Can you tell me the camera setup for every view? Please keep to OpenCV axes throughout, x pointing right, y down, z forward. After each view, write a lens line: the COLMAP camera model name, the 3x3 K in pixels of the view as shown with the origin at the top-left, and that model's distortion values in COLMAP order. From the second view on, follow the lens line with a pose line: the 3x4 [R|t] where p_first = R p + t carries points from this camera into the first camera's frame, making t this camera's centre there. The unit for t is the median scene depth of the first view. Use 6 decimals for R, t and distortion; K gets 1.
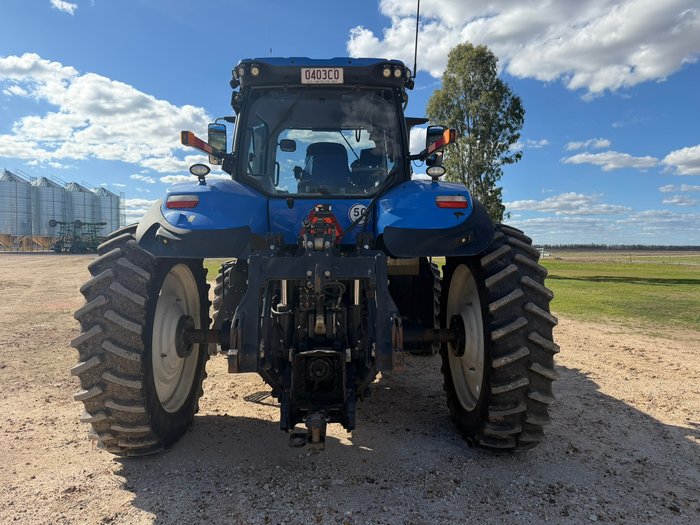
lens RADIAL K [[502.3, 0, 353.2], [0, 502.3, 262.3], [0, 0, 1]] dist [0.010711, -0.015044]
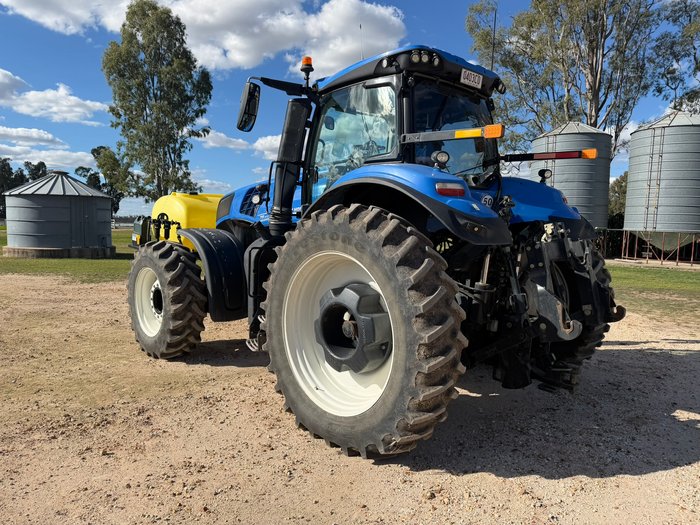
lens RADIAL K [[502.3, 0, 353.8], [0, 502.3, 263.3], [0, 0, 1]] dist [0.010711, -0.015044]
pose [[0.722123, -0.046767, 0.690182, -0.165124], [0.007139, 0.998163, 0.060166, -0.004521], [-0.691728, -0.038519, 0.721130, 0.056029]]
